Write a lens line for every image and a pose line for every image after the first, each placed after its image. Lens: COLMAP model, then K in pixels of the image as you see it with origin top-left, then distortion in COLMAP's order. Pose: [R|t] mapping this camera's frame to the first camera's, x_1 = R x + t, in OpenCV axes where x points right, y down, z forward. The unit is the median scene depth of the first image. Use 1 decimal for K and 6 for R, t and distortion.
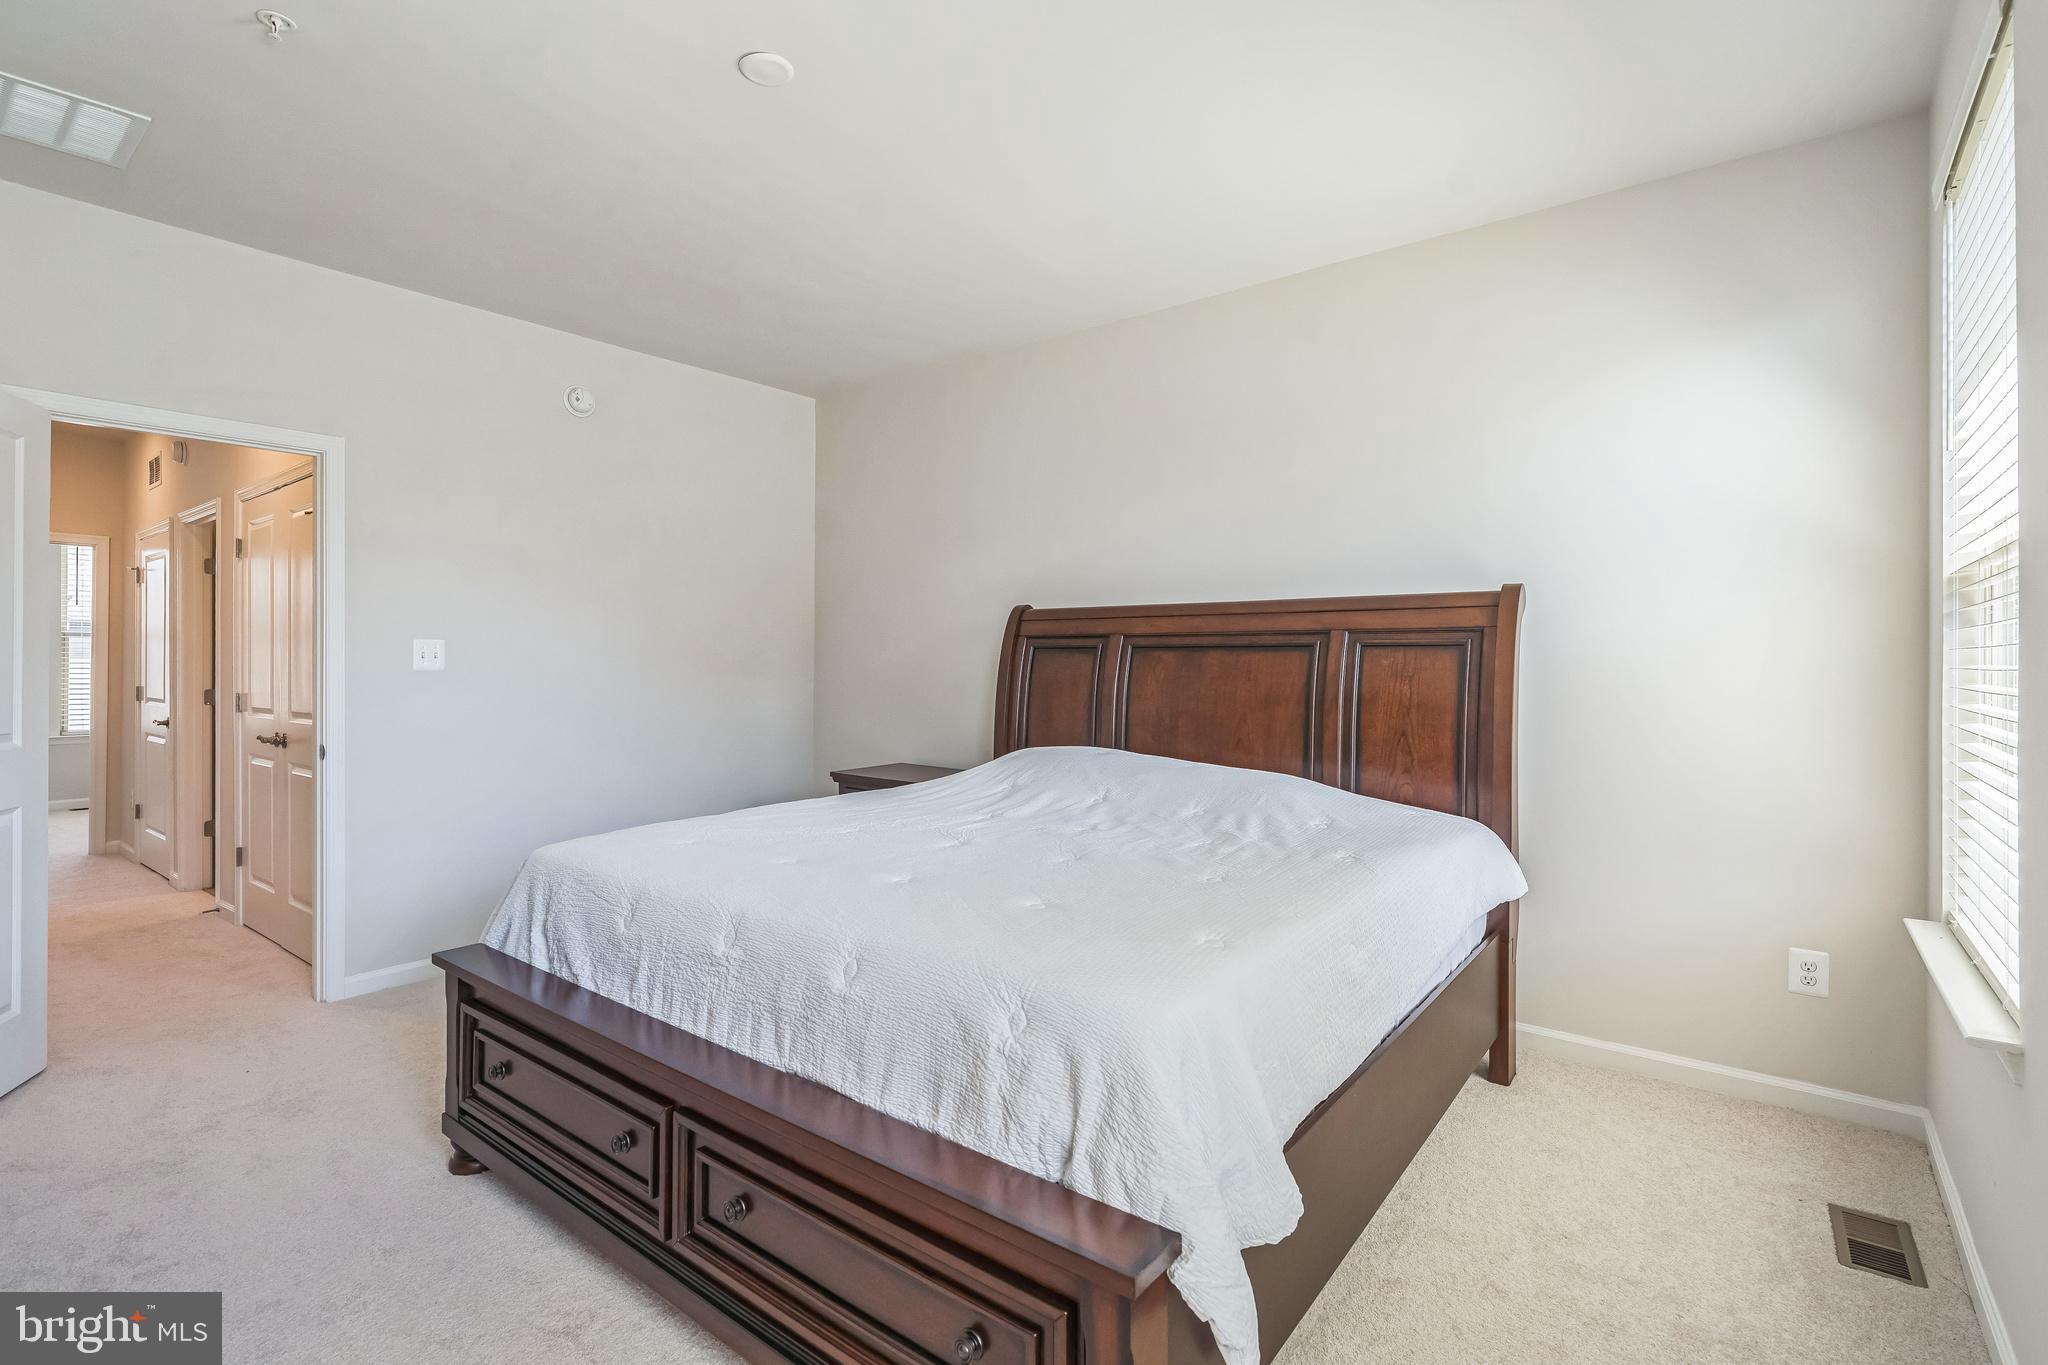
lens RADIAL K [[962.6, 0, 1020.5], [0, 962.6, 650.4], [0, 0, 1]] dist [-0.000308, -0.000120]
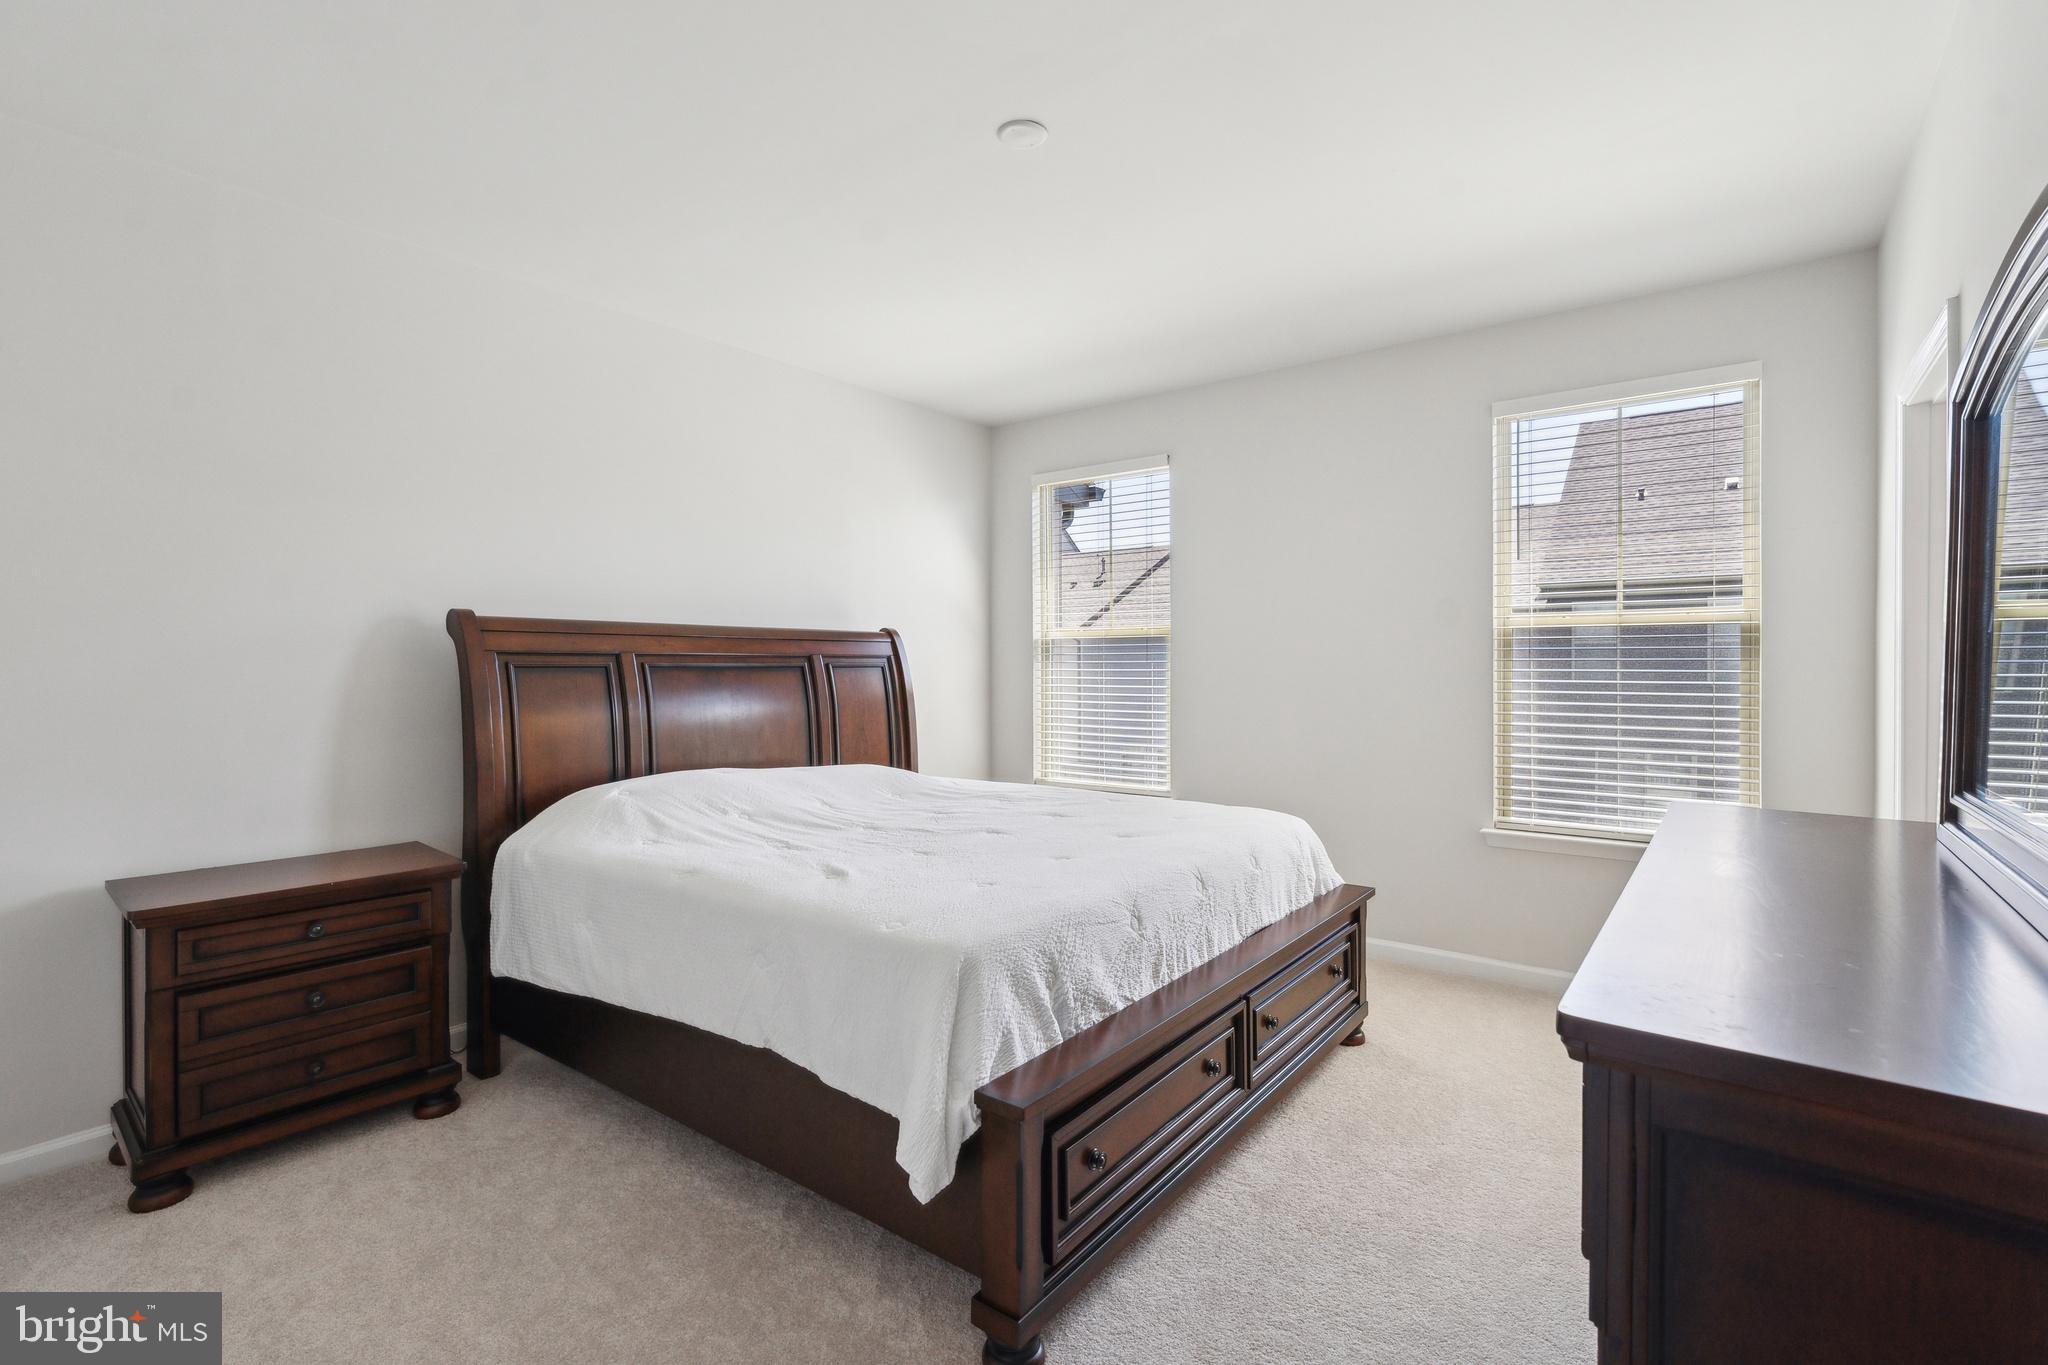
lens RADIAL K [[962.6, 0, 1020.5], [0, 962.6, 650.4], [0, 0, 1]] dist [-0.000308, -0.000120]
pose [[-0.022682, 0.016550, 0.999606, -0.954724], [0.000154, 0.999863, -0.016550, -0.005523], [-0.999743, -0.000221, -0.022681, 0.735914]]
